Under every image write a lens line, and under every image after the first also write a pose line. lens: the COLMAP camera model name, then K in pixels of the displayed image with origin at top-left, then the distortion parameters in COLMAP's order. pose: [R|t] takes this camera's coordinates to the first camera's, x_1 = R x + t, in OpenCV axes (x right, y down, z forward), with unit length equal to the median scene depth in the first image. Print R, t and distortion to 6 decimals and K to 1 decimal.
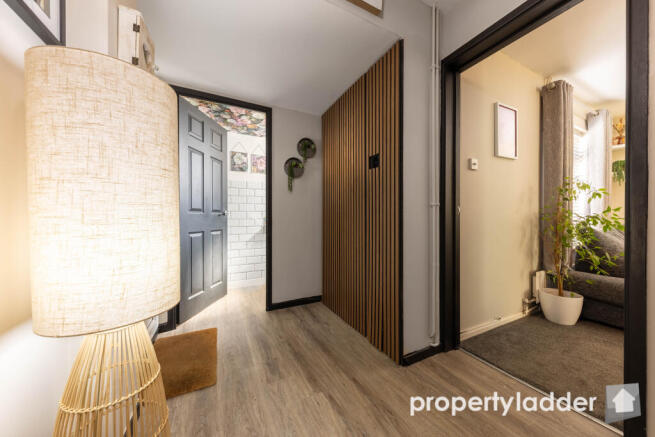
lens RADIAL K [[224.7, 0, 327.5], [0, 224.7, 218.5], [0, 0, 1]] dist [-0.000273, -0.000265]
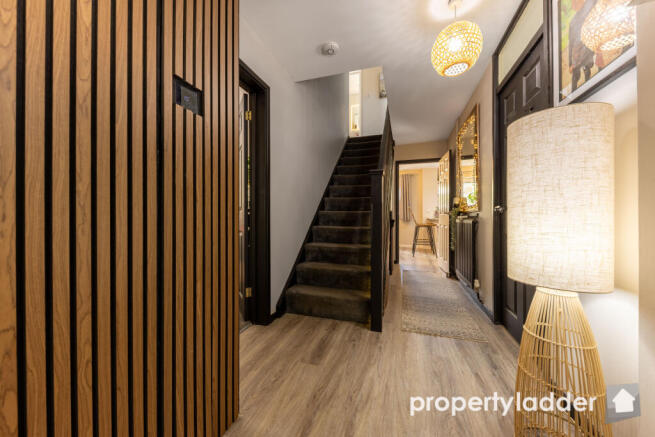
lens RADIAL K [[224.7, 0, 327.5], [0, 224.7, 218.5], [0, 0, 1]] dist [-0.000273, -0.000265]
pose [[-0.705148, -0.001151, 0.709059, -0.353643], [0.002291, 0.999990, 0.003901, 0.008710], [-0.709056, 0.004375, -0.705138, 1.155009]]
